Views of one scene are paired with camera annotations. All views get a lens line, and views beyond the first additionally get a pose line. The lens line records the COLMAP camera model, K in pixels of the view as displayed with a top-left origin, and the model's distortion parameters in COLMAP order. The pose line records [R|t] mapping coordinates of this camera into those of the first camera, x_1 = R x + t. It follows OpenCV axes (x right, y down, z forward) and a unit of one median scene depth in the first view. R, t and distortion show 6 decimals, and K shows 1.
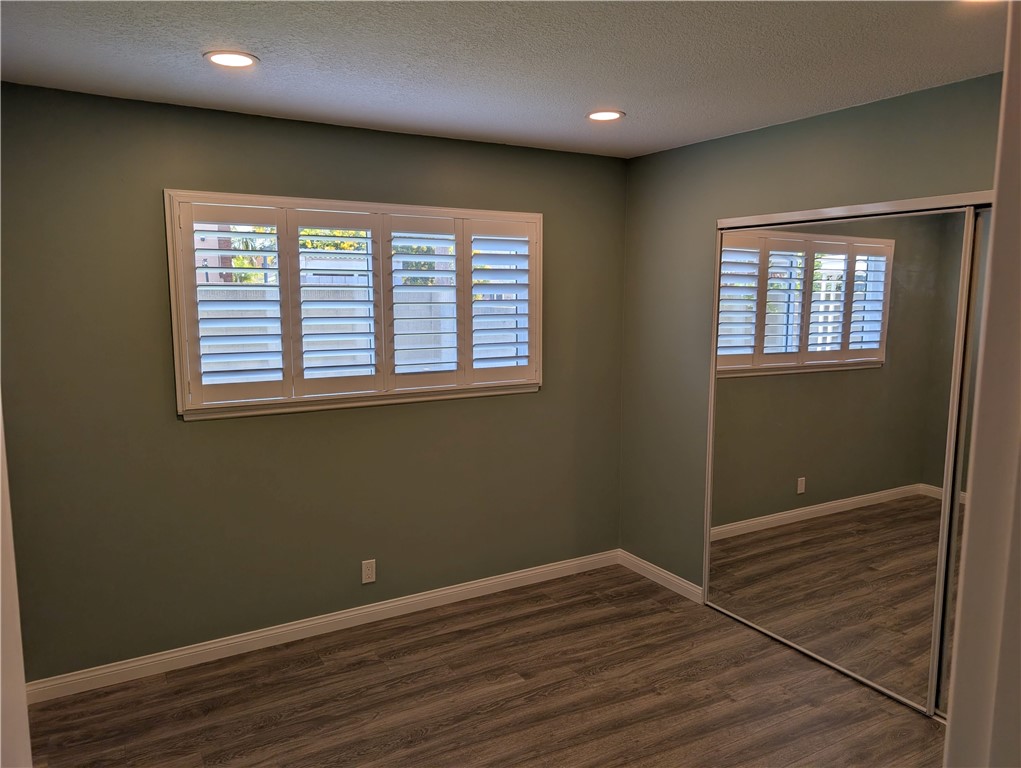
lens RADIAL K [[741.9, 0, 510.5], [0, 741.9, 384.0], [0, 0, 1]] dist [0.006672, 0.001312]
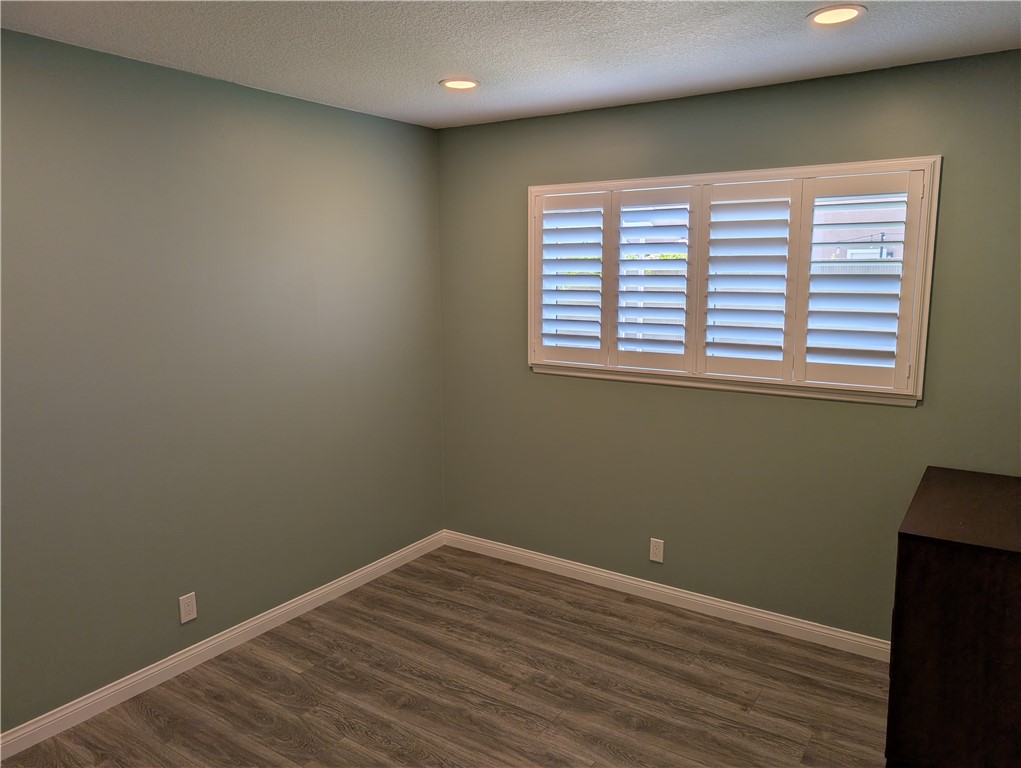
lens RADIAL K [[749.9, 0, 510.5], [0, 749.9, 384.0], [0, 0, 1]] dist [0.089546, -0.002718]
pose [[0.432103, 0.137624, -0.891261, 0.694793], [-0.116056, 0.988555, 0.096381, -0.049279], [0.894325, 0.061790, 0.443130, 0.416643]]
